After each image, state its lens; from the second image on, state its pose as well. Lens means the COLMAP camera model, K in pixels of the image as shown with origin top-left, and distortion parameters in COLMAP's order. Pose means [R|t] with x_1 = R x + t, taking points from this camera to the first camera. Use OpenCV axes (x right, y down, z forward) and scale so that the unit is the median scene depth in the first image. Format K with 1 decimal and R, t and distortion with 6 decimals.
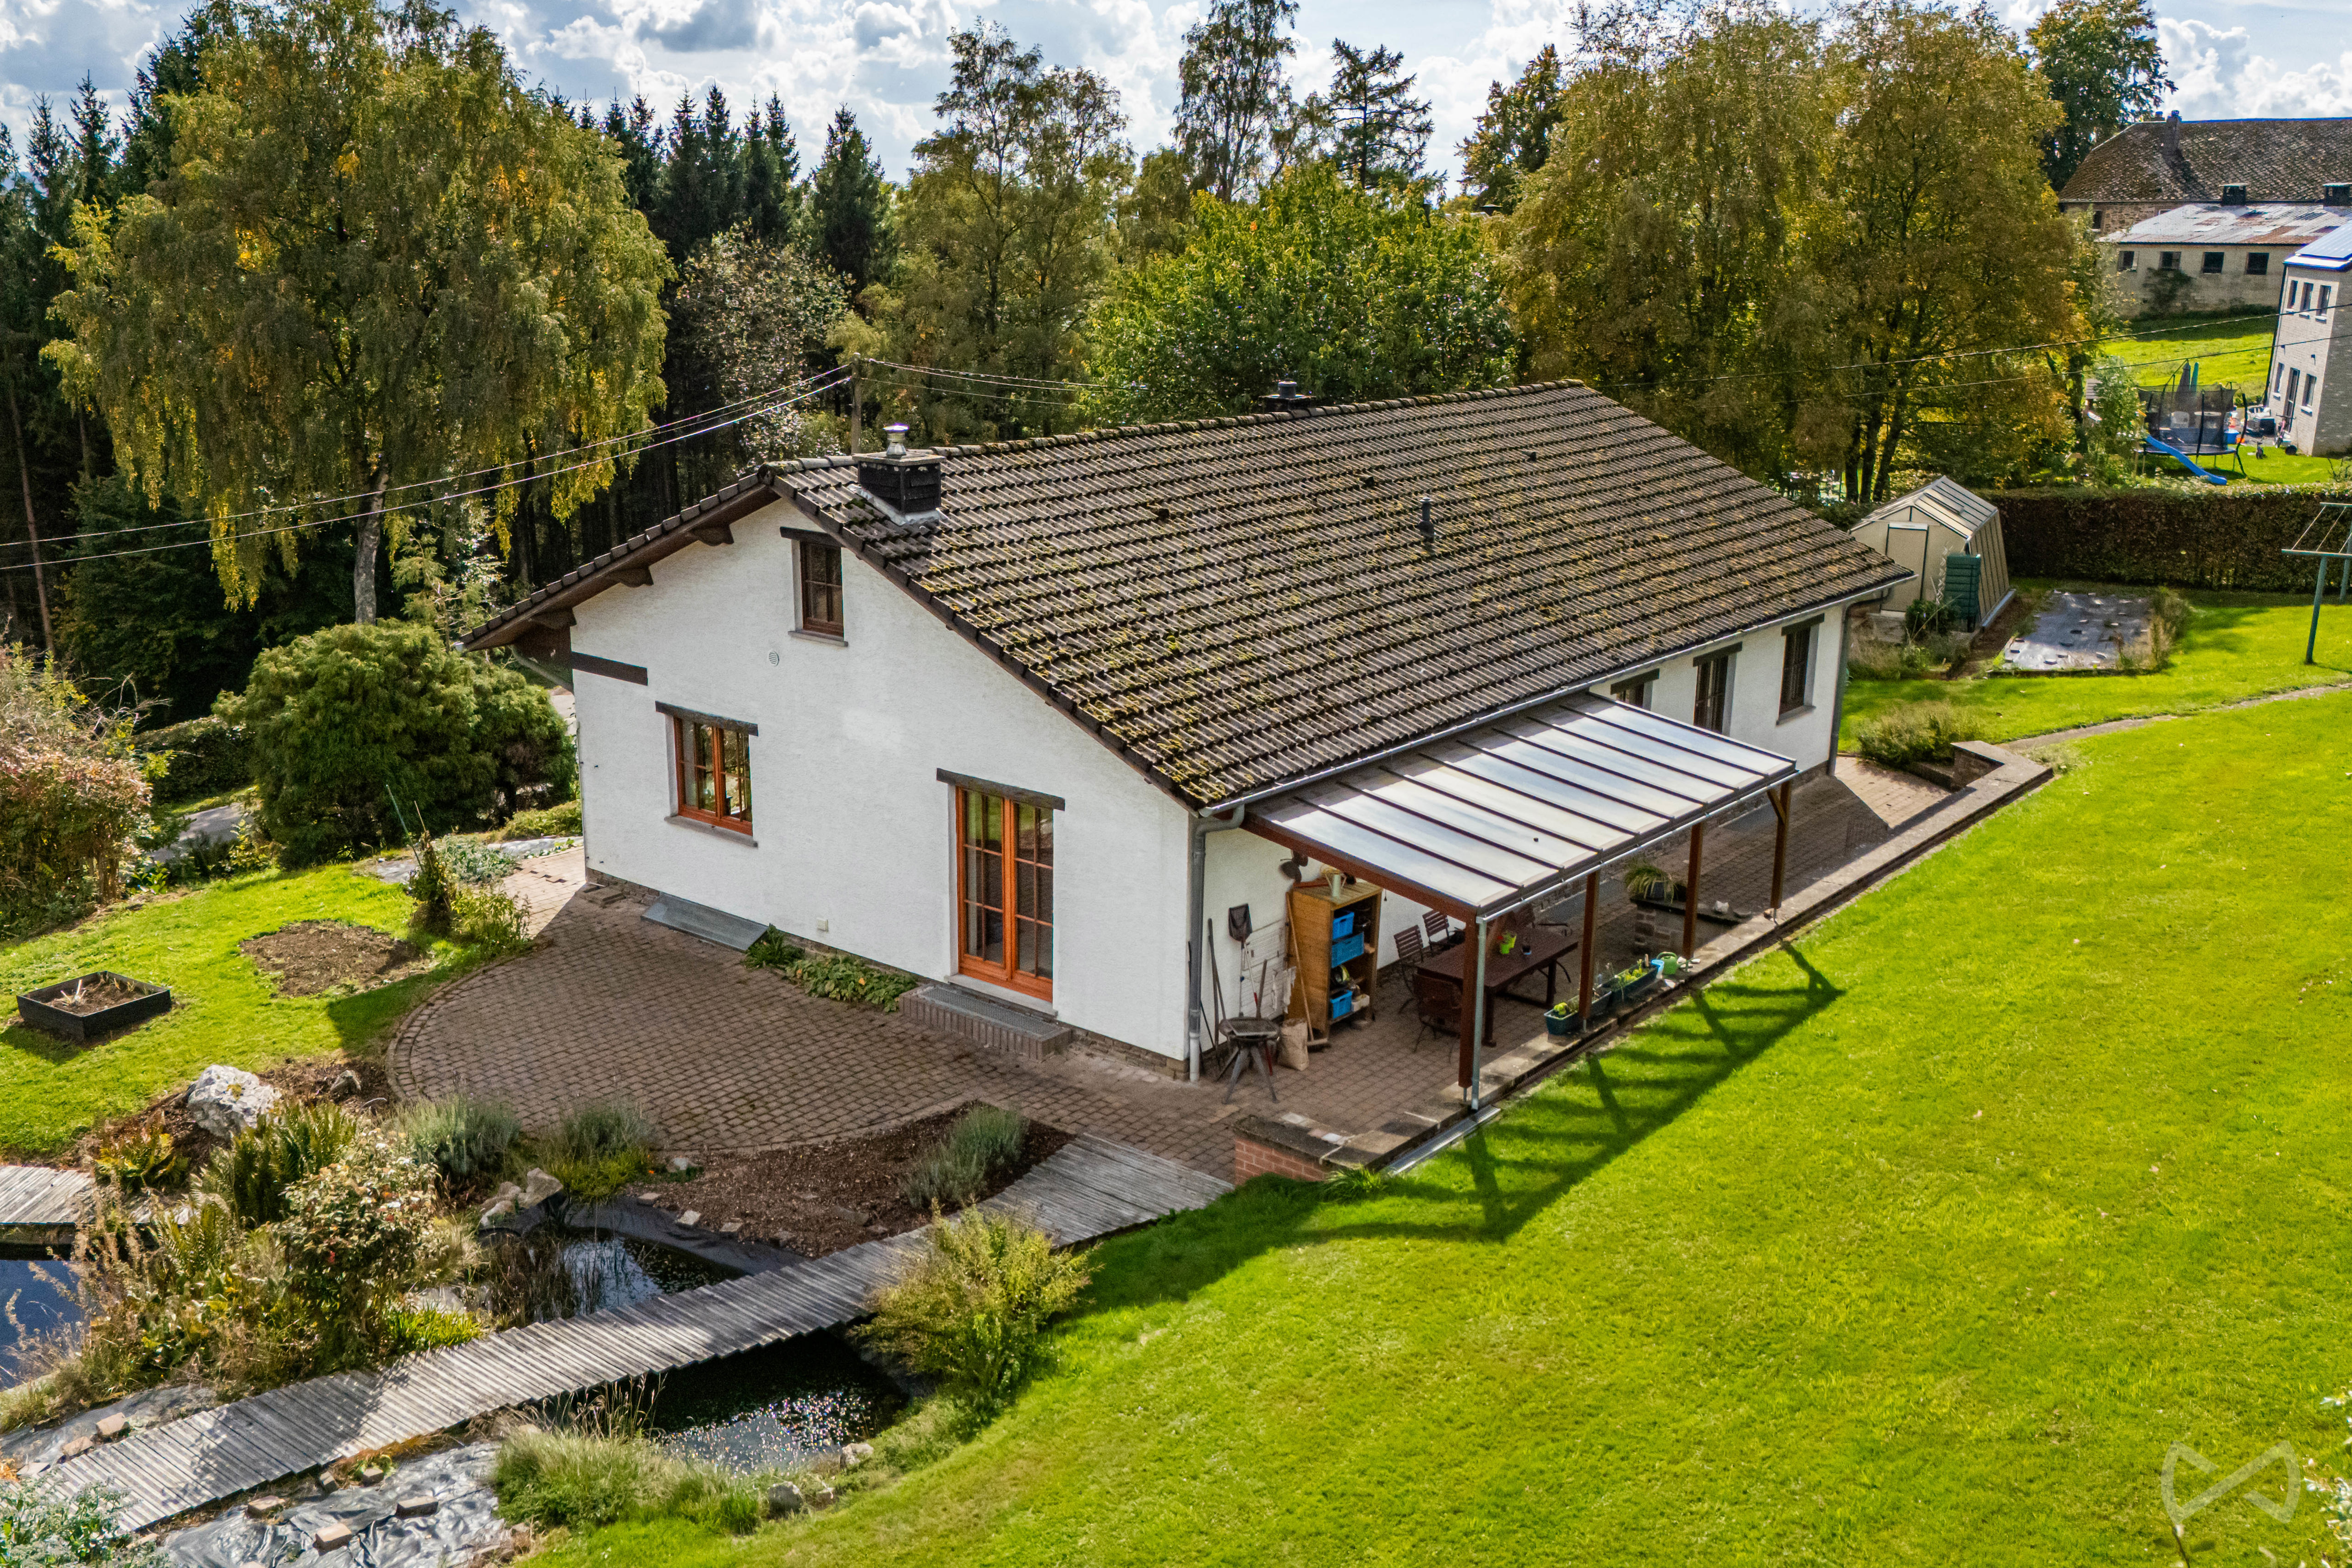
lens RADIAL K [[2131.3, 0, 1231.7], [0, 2131.3, 779.6], [0, 0, 1]] dist [0.101167, -0.146028]
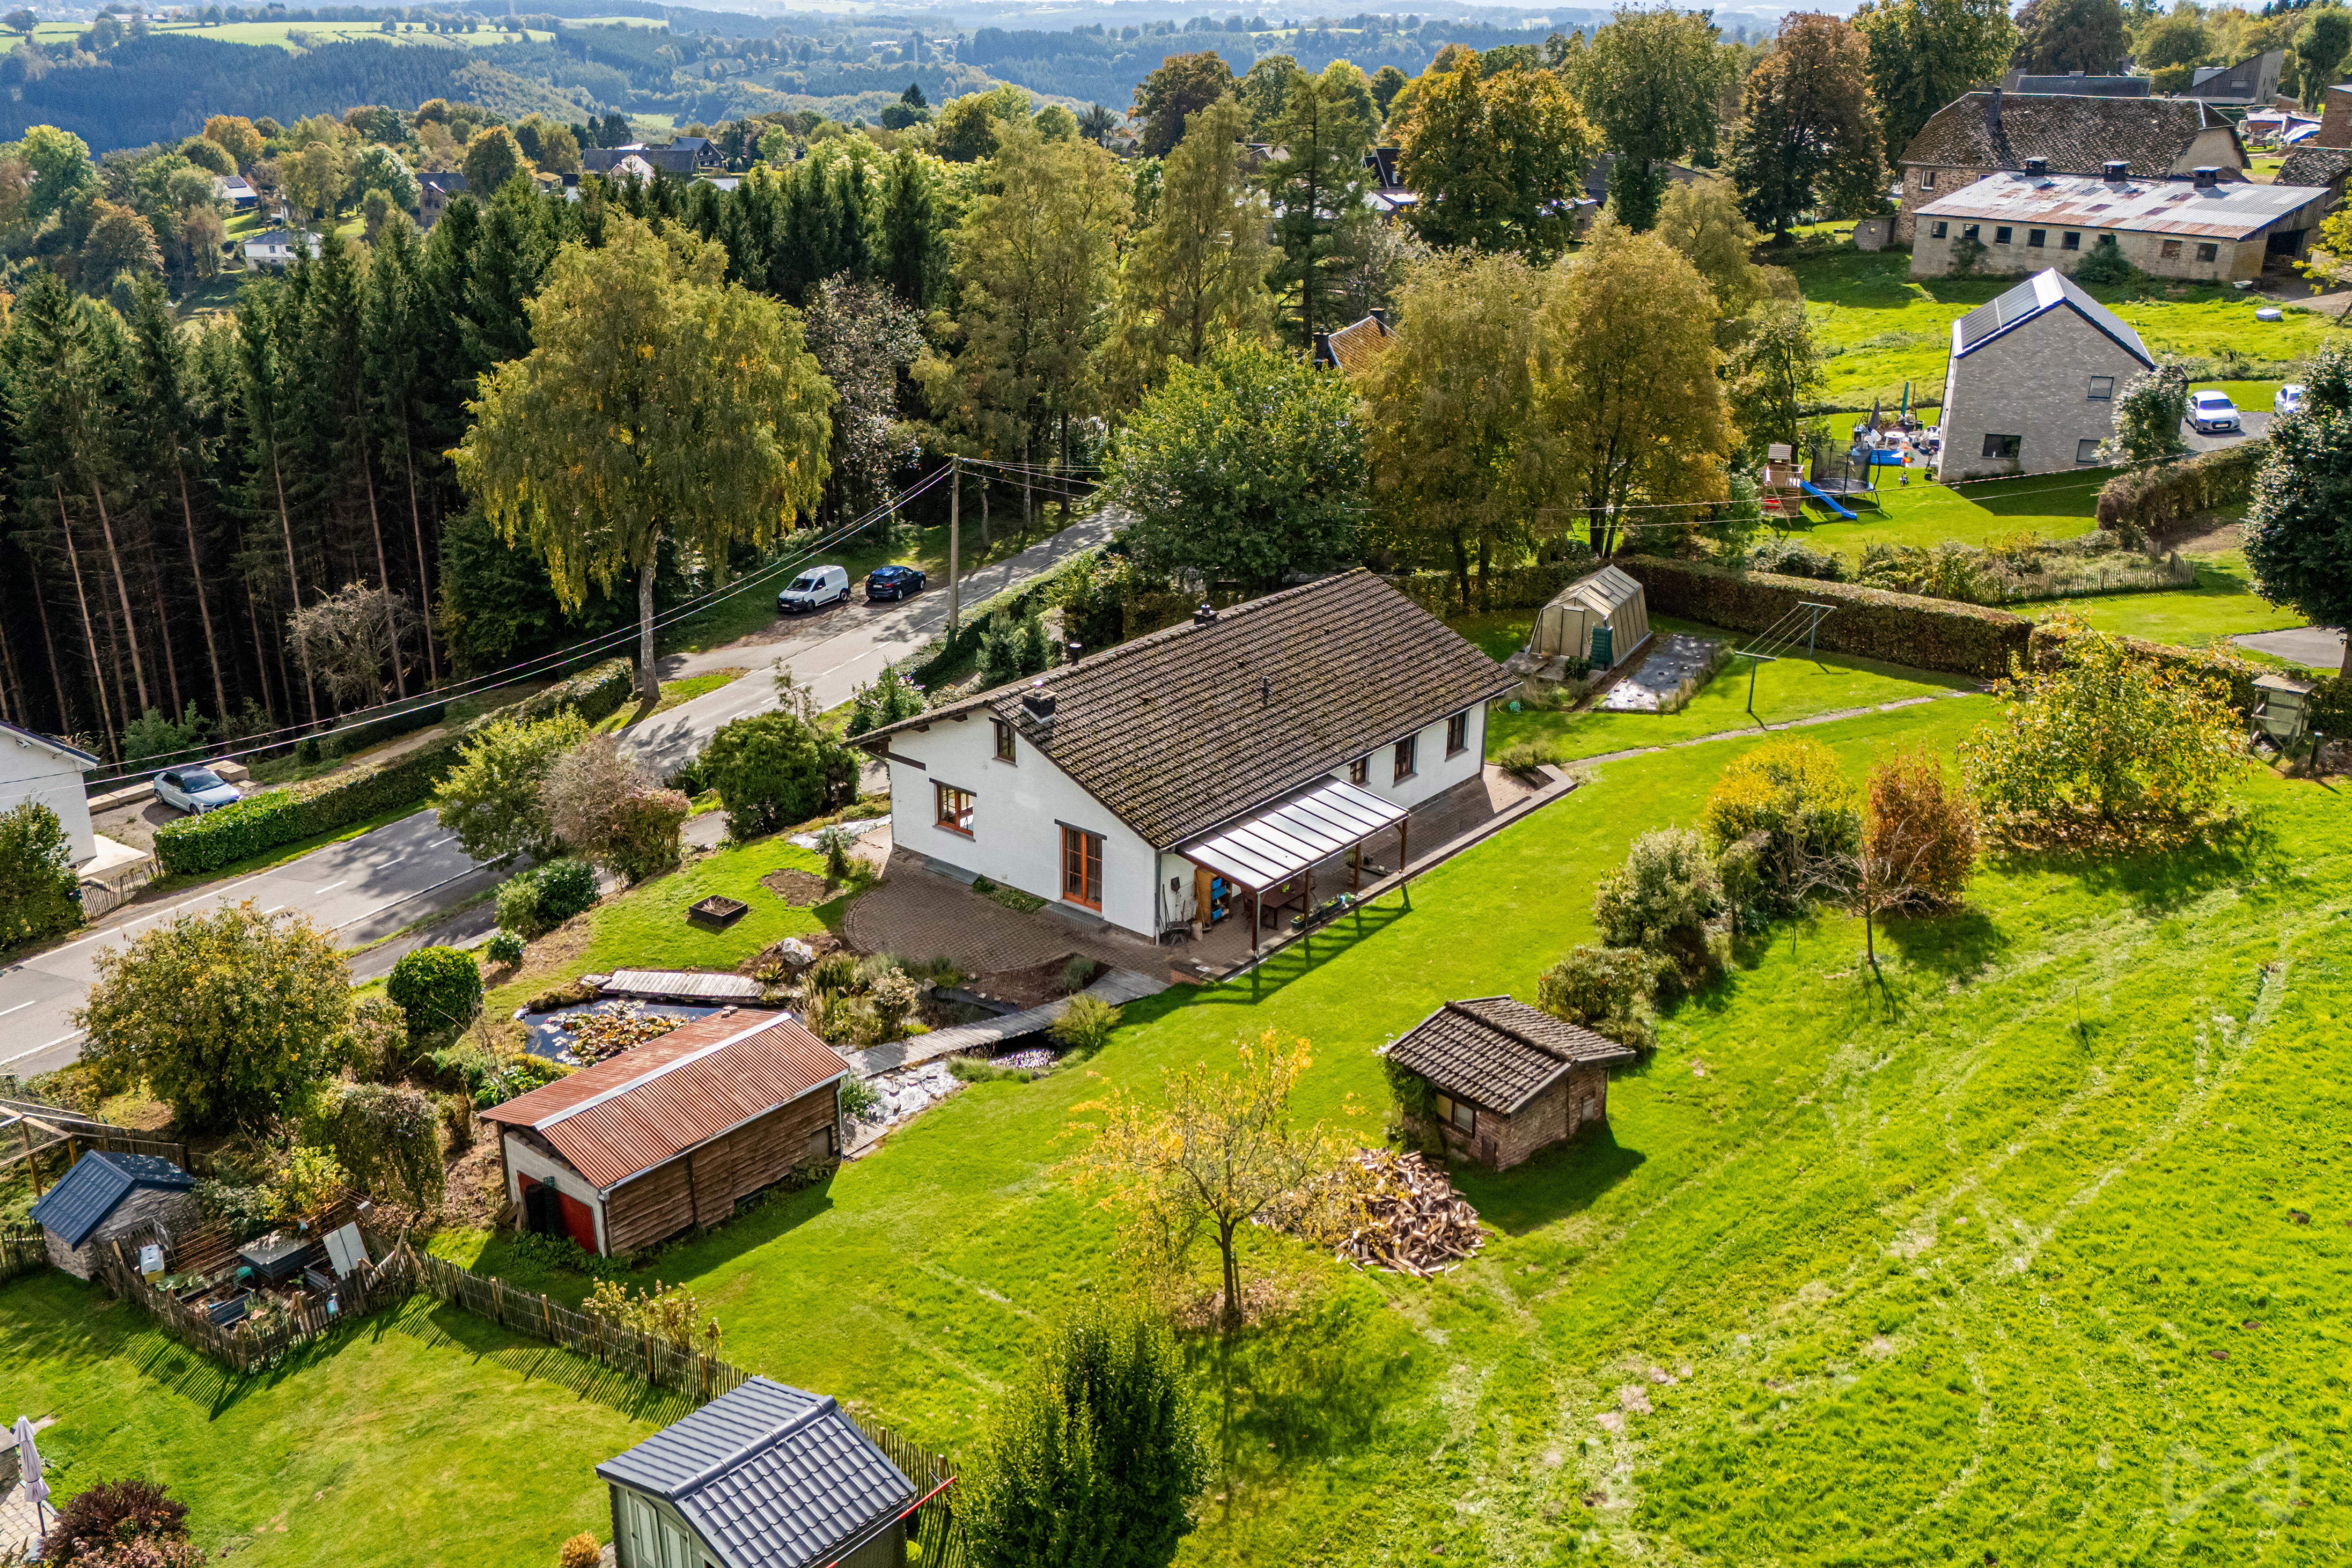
lens RADIAL K [[2103.5, 0, 1164.7], [0, 2103.5, 794.1], [0, 0, 1]] dist [0.101316, -0.102280]
pose [[0.999567, 0.000631, -0.029414, 0.064243], [0.002522, 0.994252, 0.107032, -0.305972], [0.029313, -0.107059, 0.993820, -1.479285]]
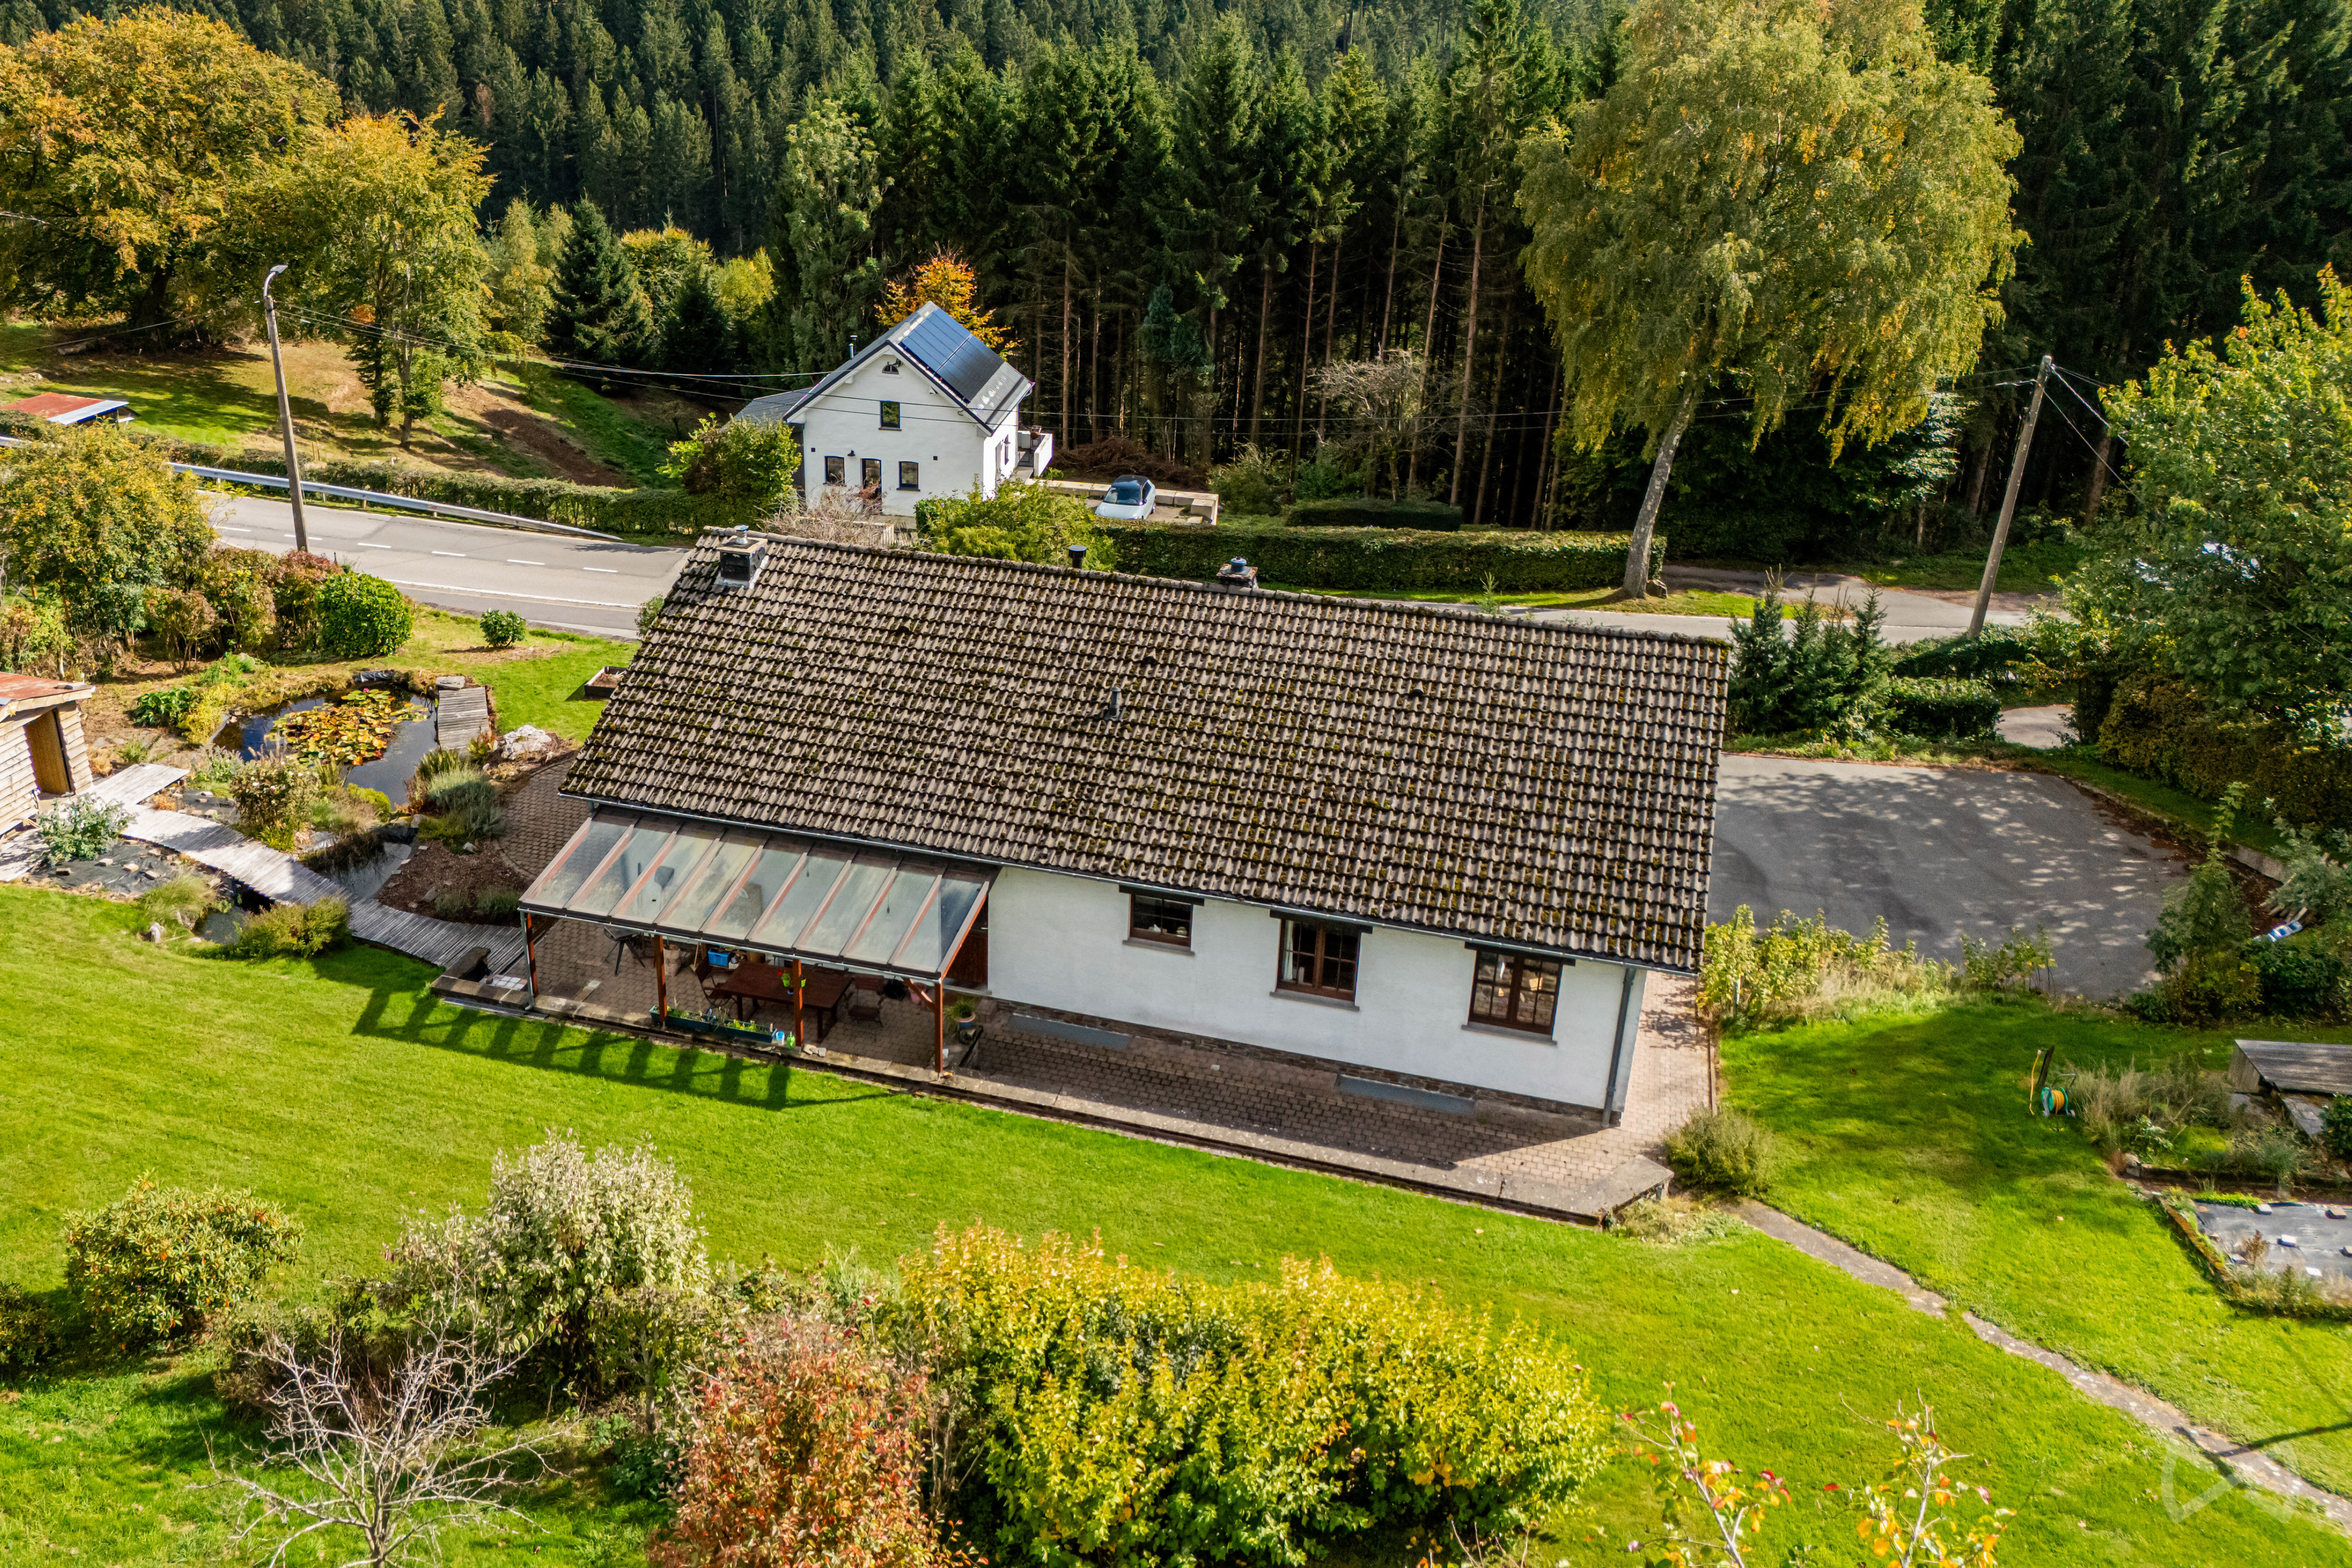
lens RADIAL K [[2088.1, 0, 912.2], [0, 2088.1, 791.0], [0, 0, 1]] dist [0.103122, -0.000576]
pose [[0.323594, 0.397533, -0.858635, 1.405236], [-0.241268, 0.912130, 0.331374, -0.565584], [0.914919, 0.099931, 0.391072, 0.525636]]
